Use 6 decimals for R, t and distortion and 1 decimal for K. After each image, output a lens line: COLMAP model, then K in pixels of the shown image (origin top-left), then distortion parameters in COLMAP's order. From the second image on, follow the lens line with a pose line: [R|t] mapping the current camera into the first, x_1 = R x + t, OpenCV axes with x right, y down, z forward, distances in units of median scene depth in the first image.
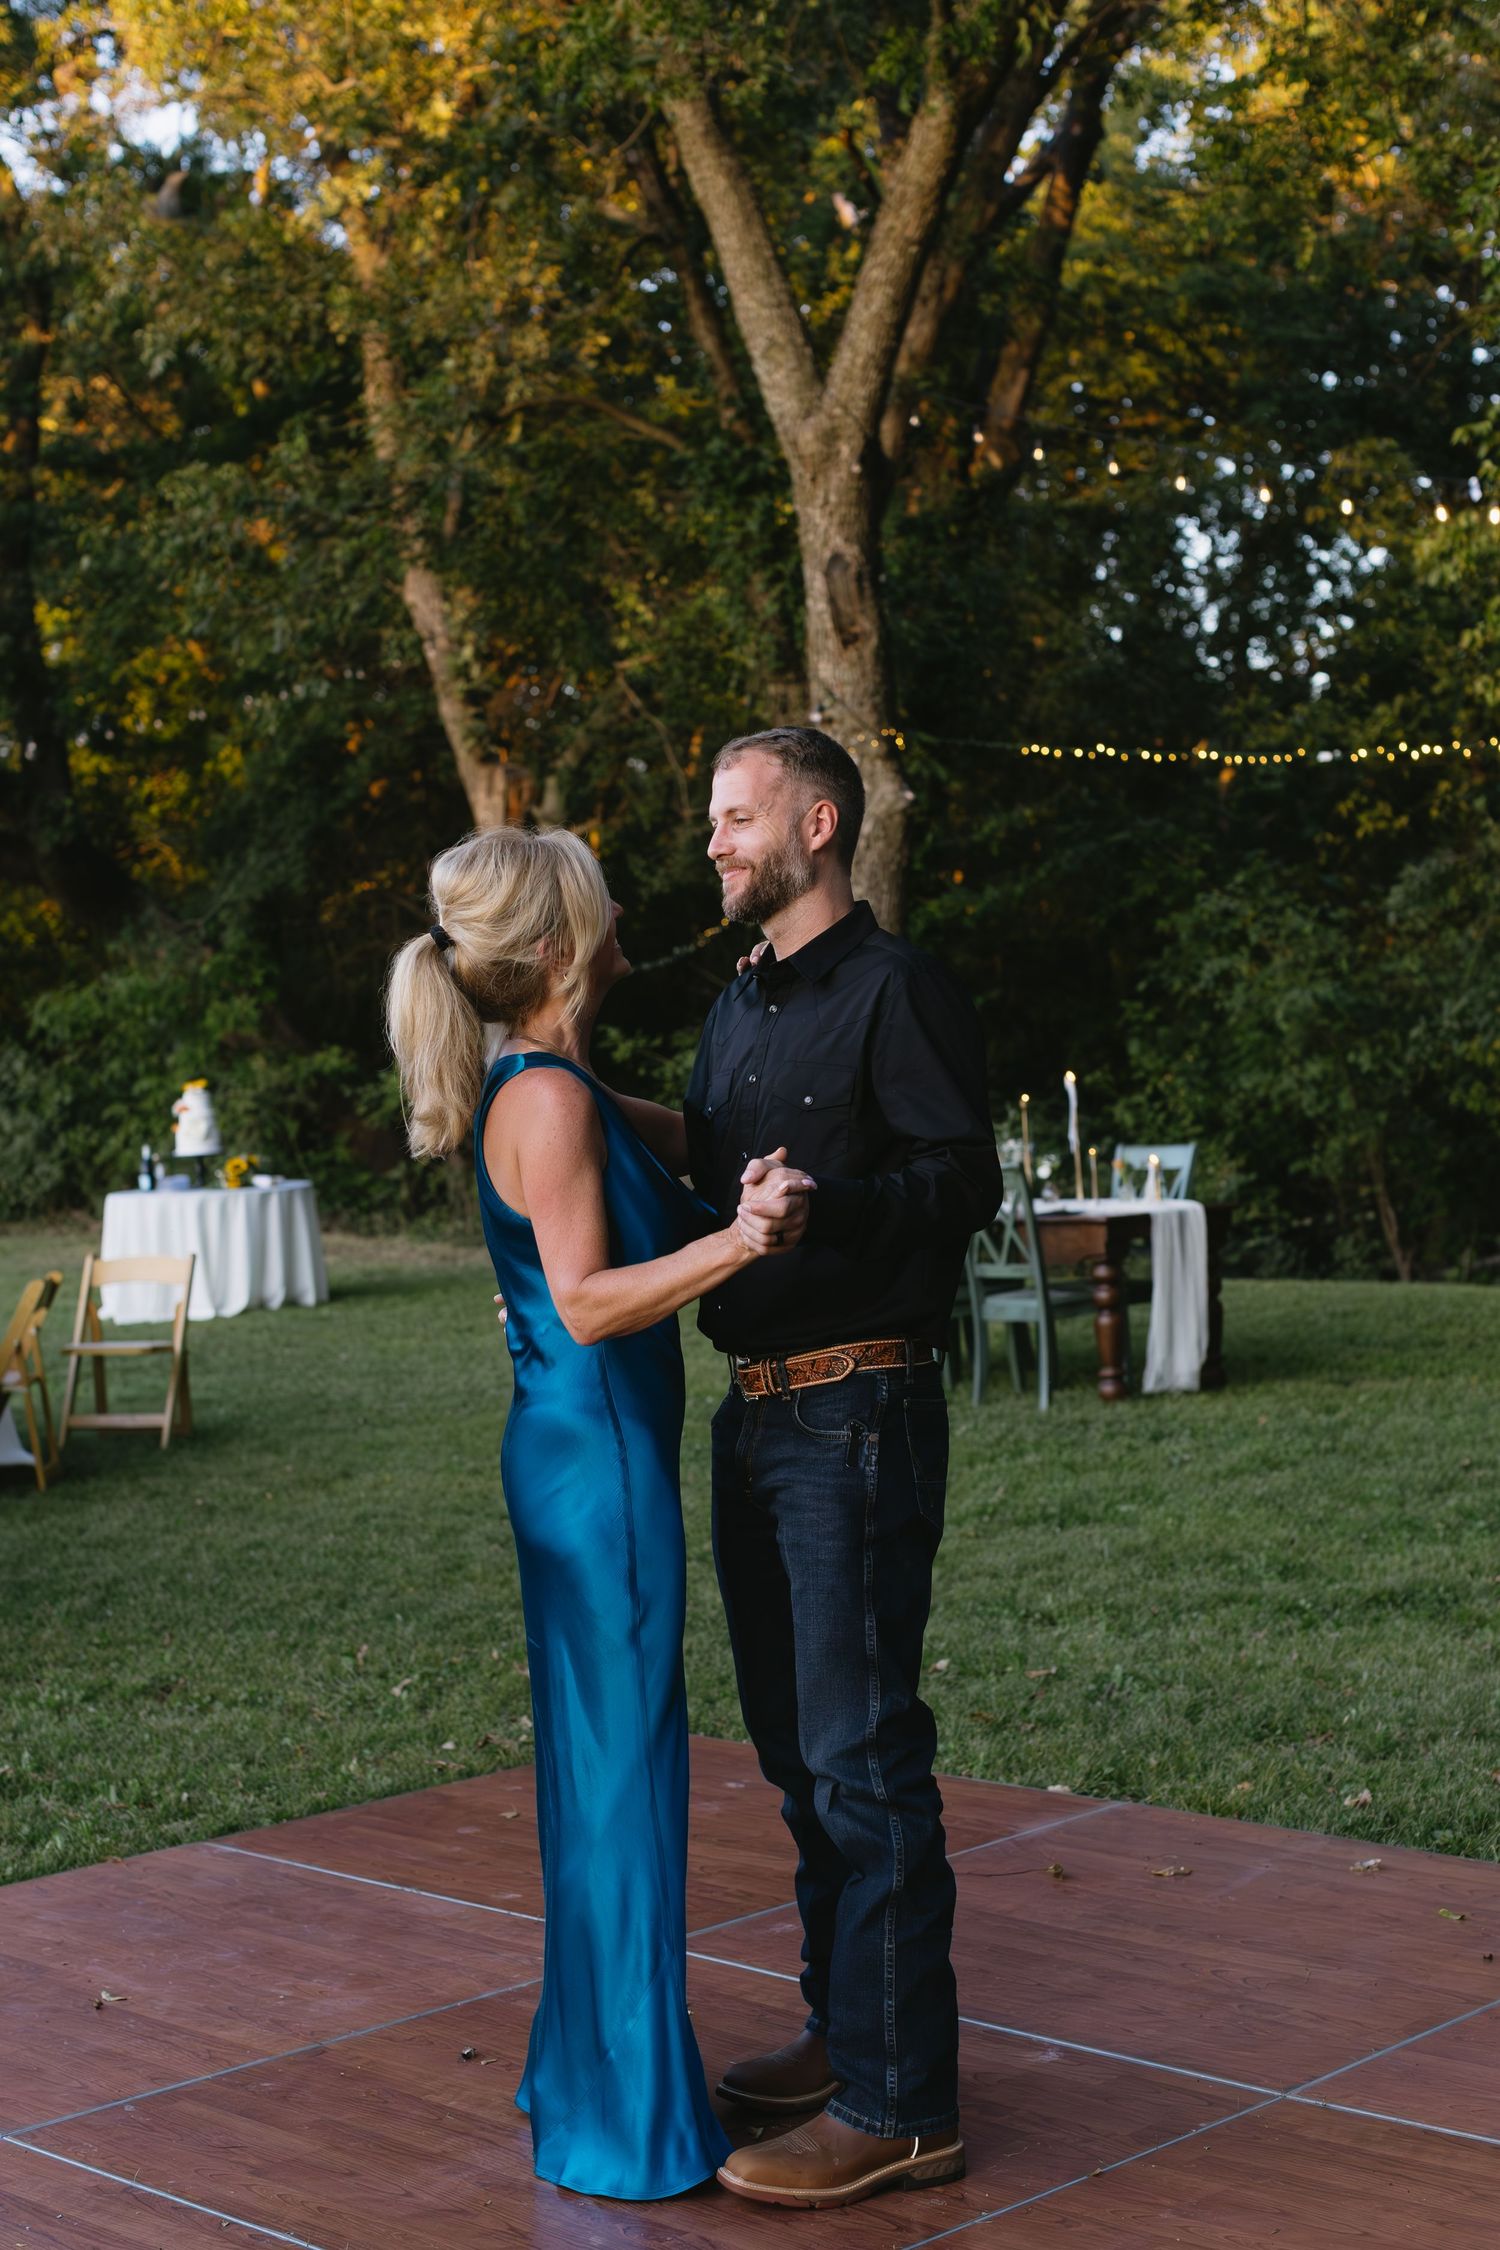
lens RADIAL K [[3559.0, 0, 749.3], [0, 3559.0, 1137.3], [0, 0, 1]] dist [0.015230, 0.024615]
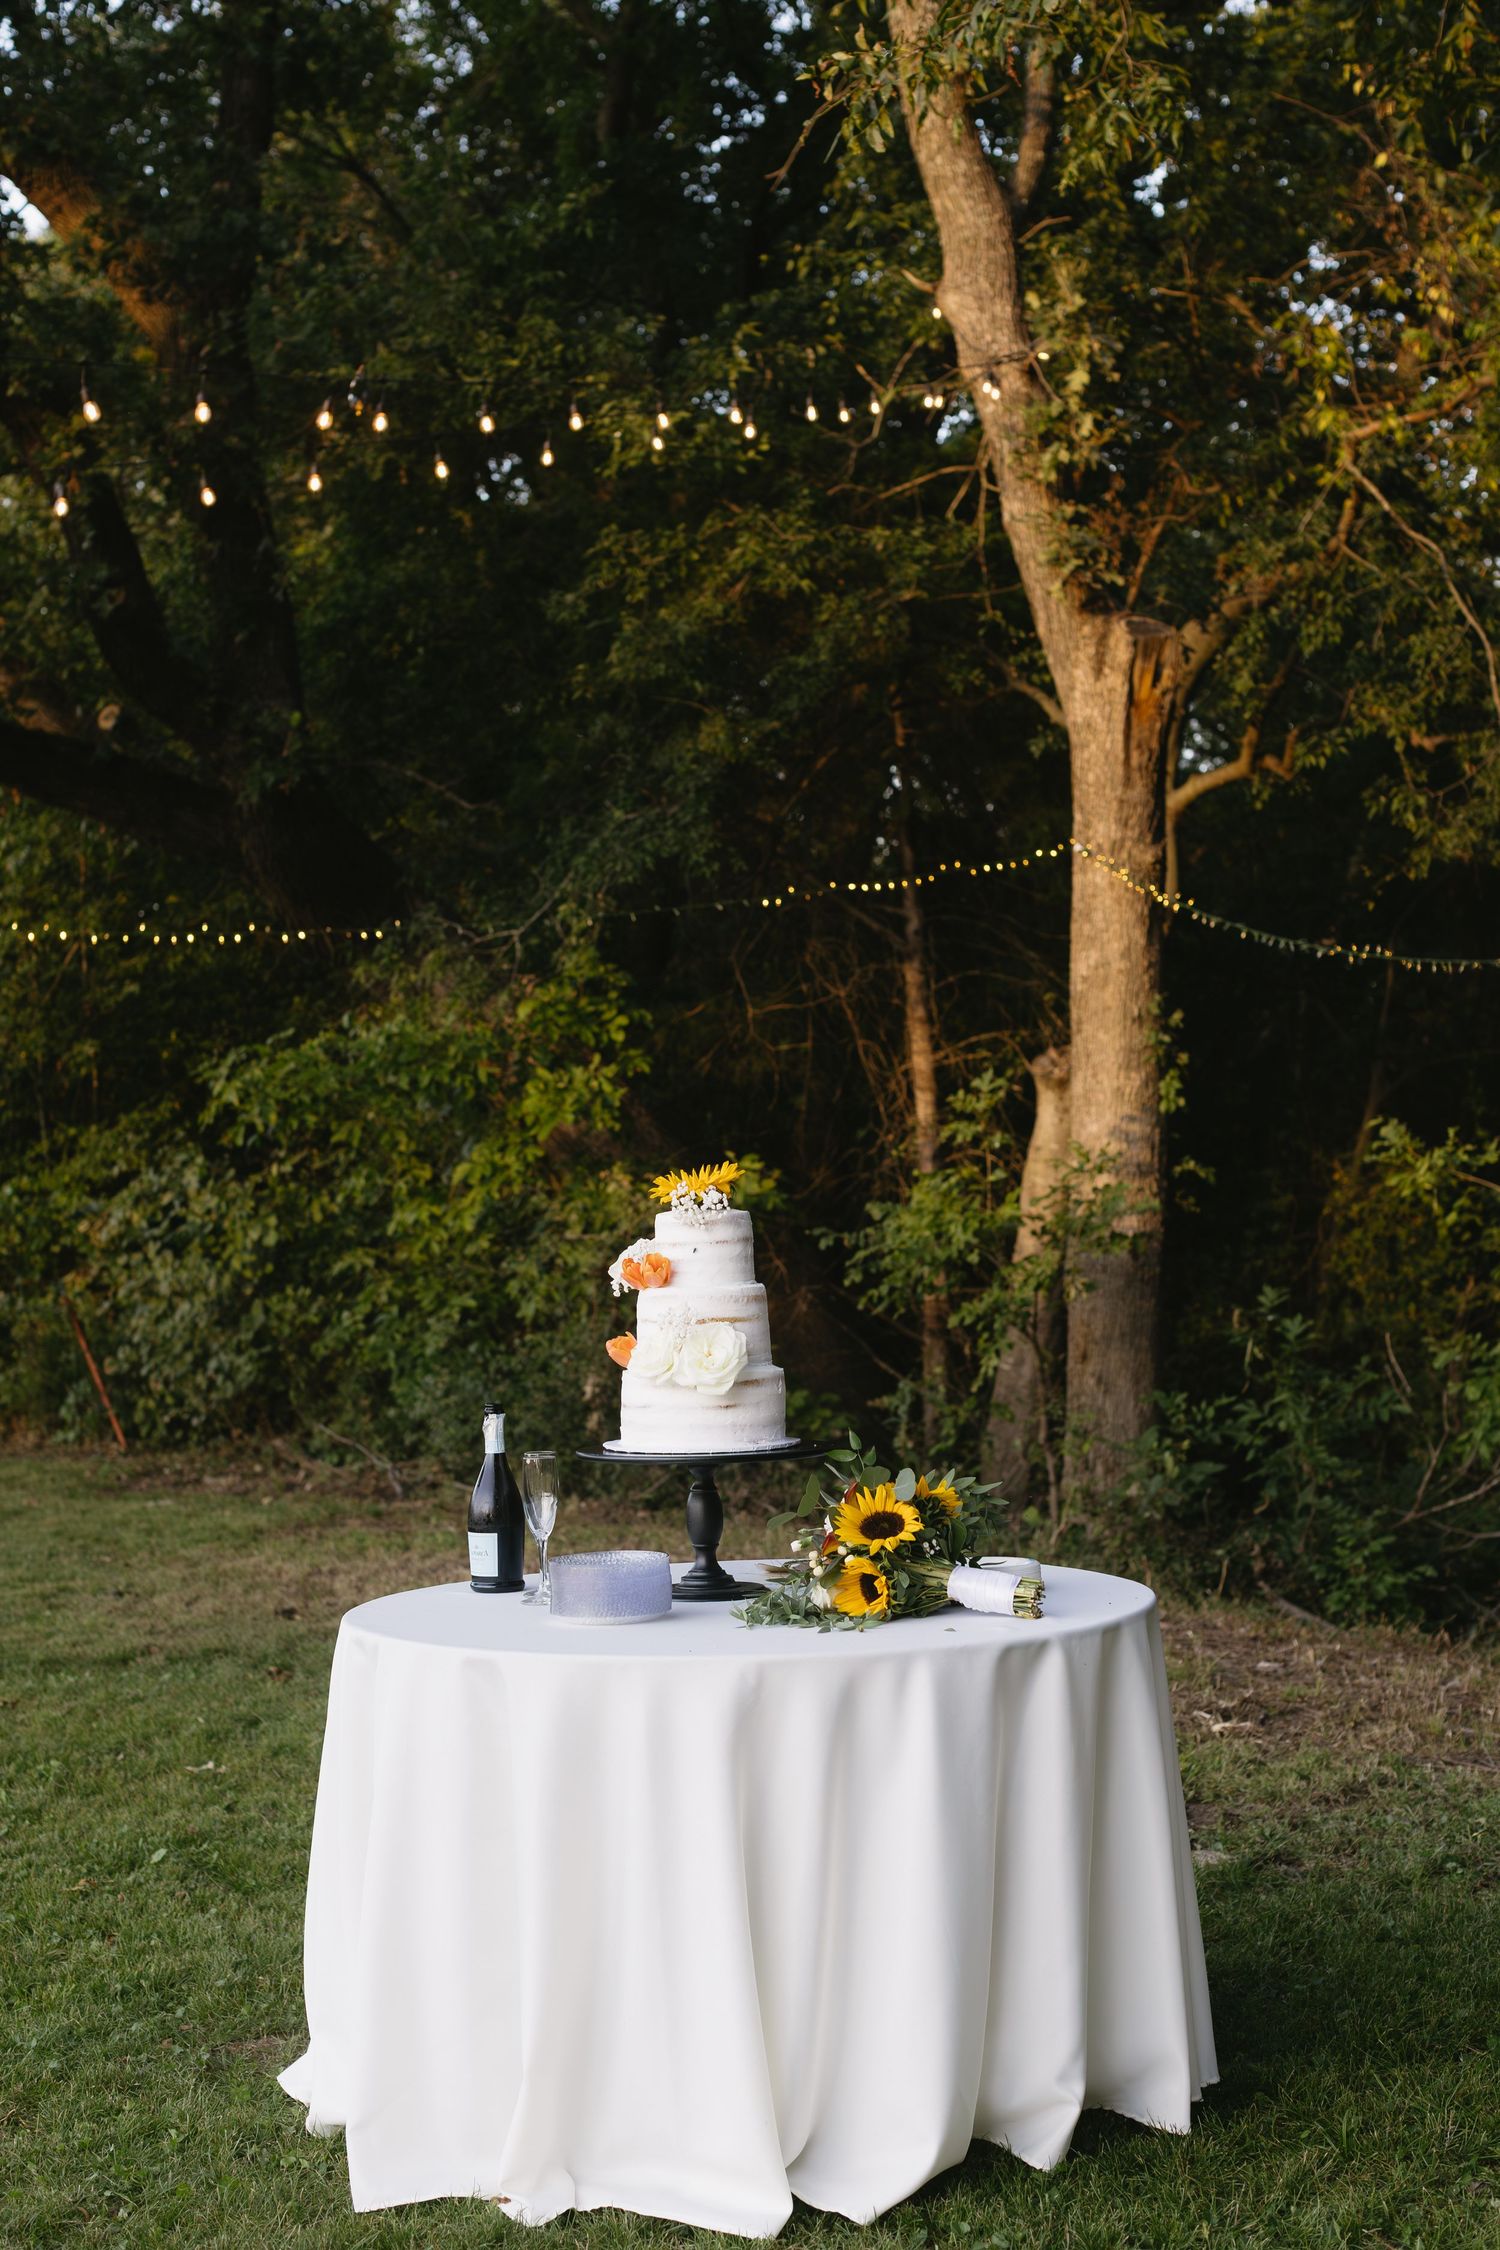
lens RADIAL K [[3451.6, 0, 755.3], [0, 3451.6, 1115.9], [0, 0, 1]] dist [0.026681, 0.046115]
pose [[0.997870, 0.028406, -0.058731, -0.091399], [-0.031488, 0.998138, -0.052232, -0.004414], [0.057138, 0.053970, 0.996906, 0.502785]]
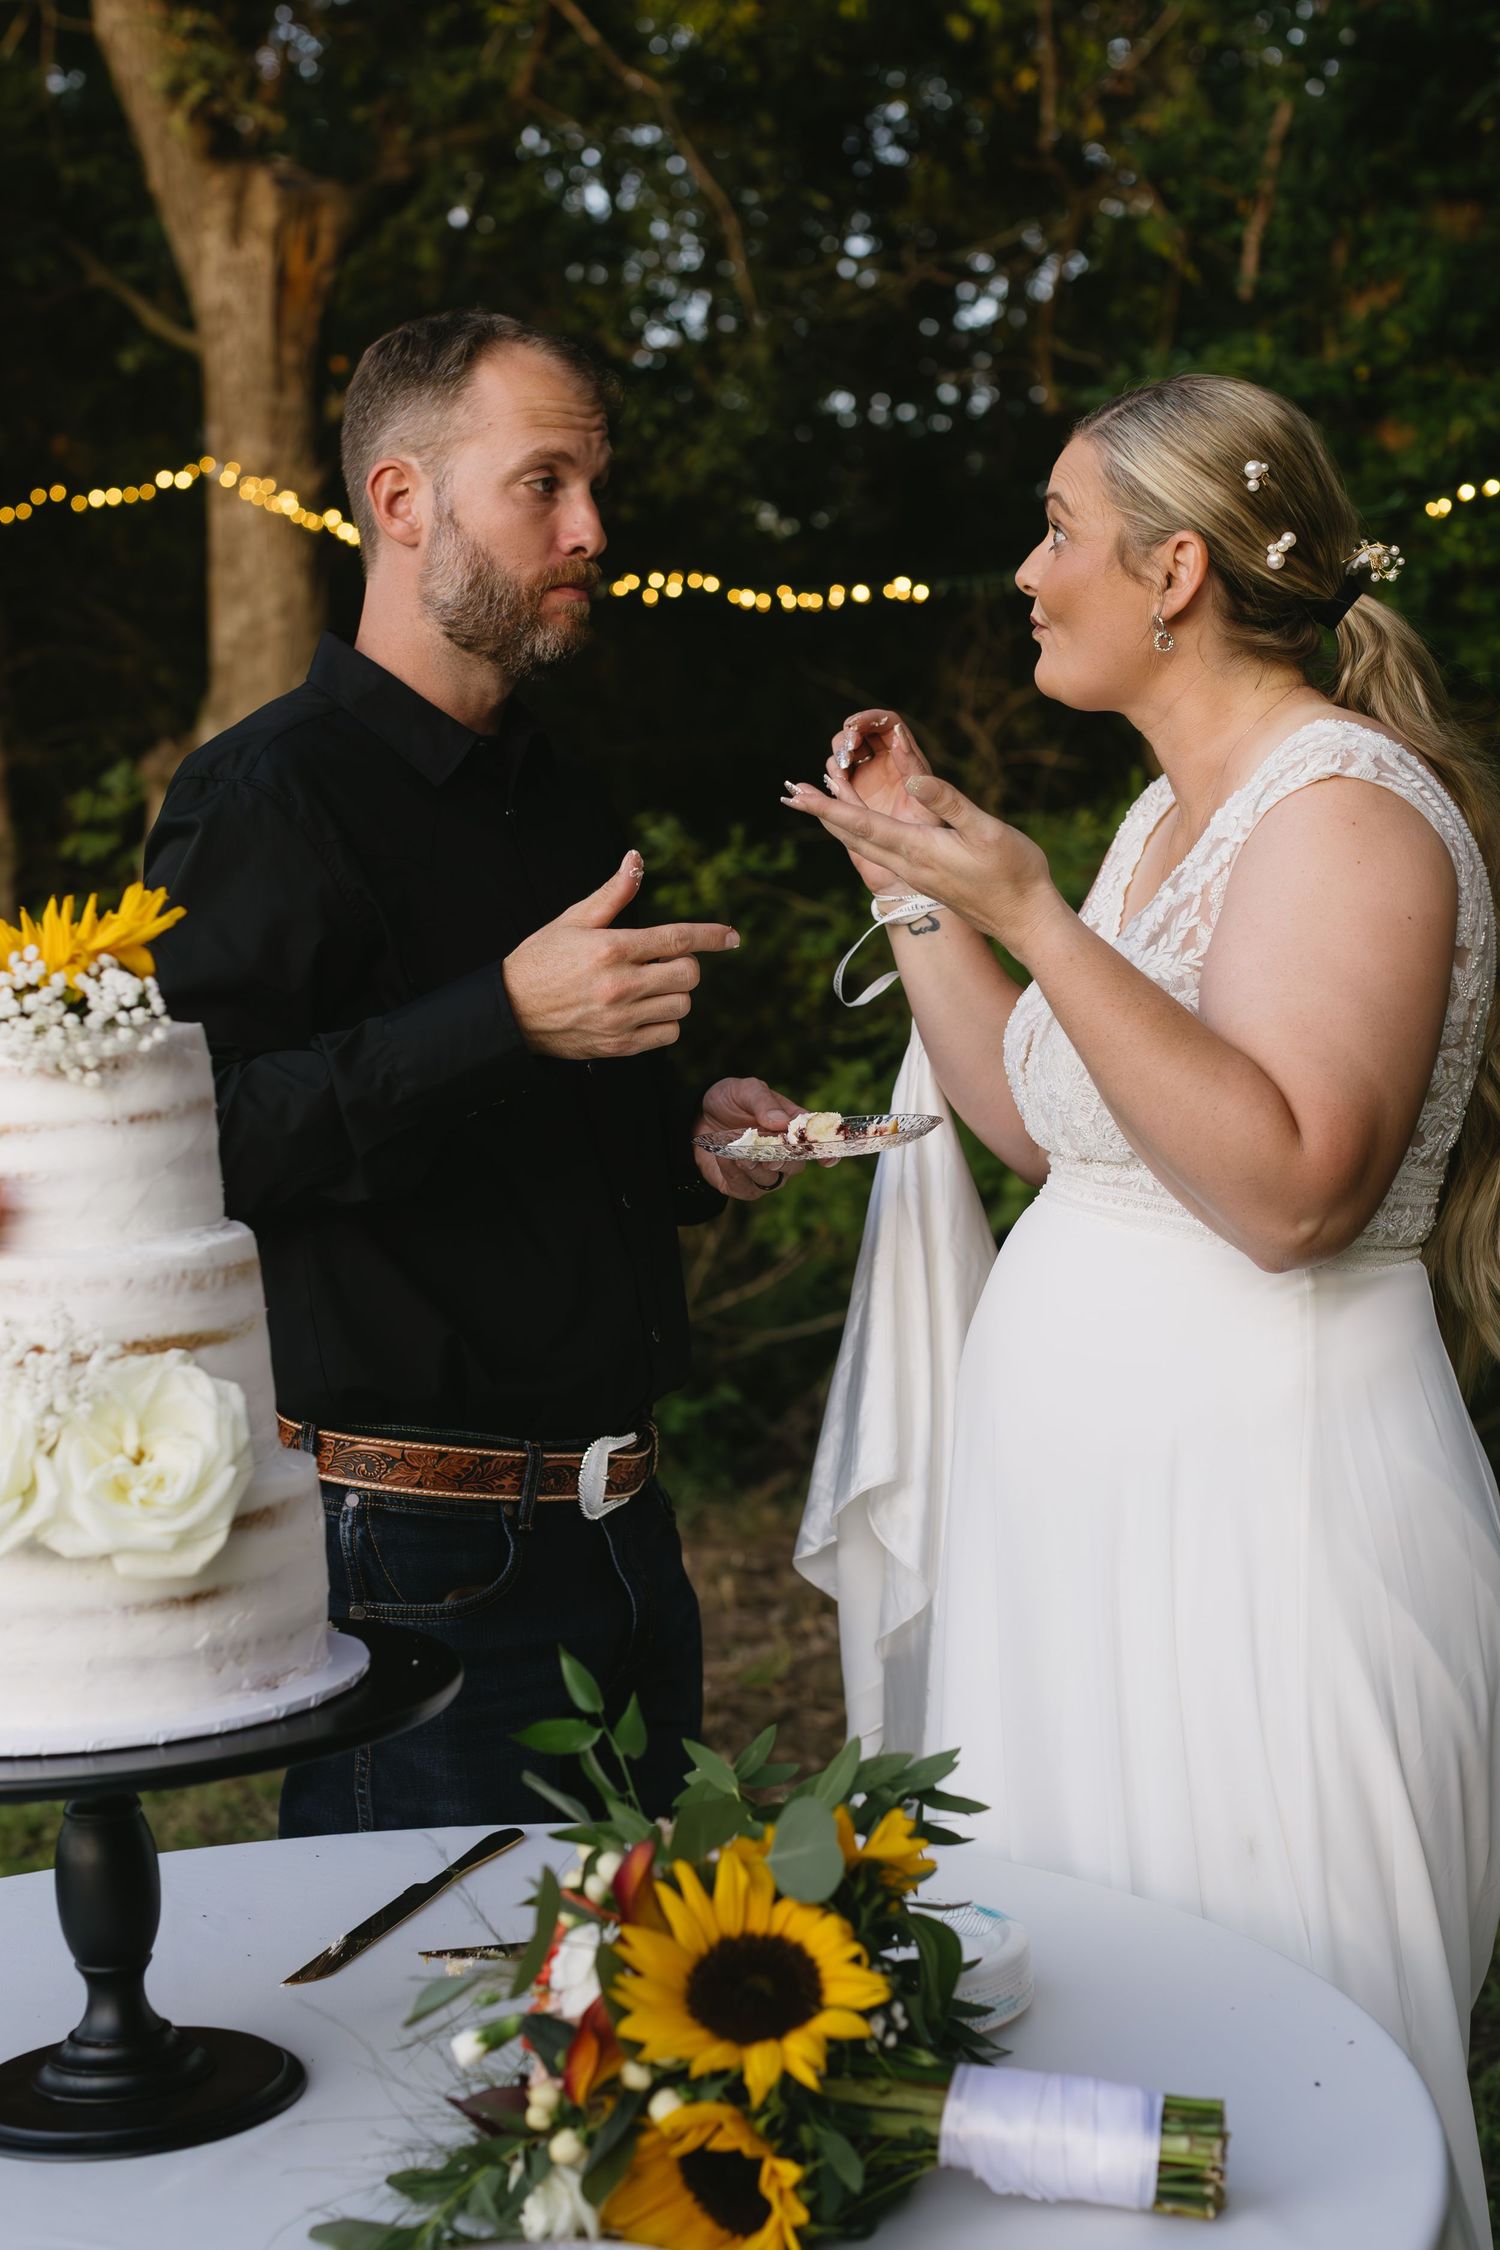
lens RADIAL K [[3451.6, 0, 755.3], [0, 3451.6, 1115.9], [0, 0, 1]] dist [0.026681, 0.046115]
pose [[0.973234, -0.011391, 0.229536, -0.106080], [0.005767, 0.999667, 0.025157, -0.008434], [-0.229746, -0.023160, 0.972975, 0.612053]]
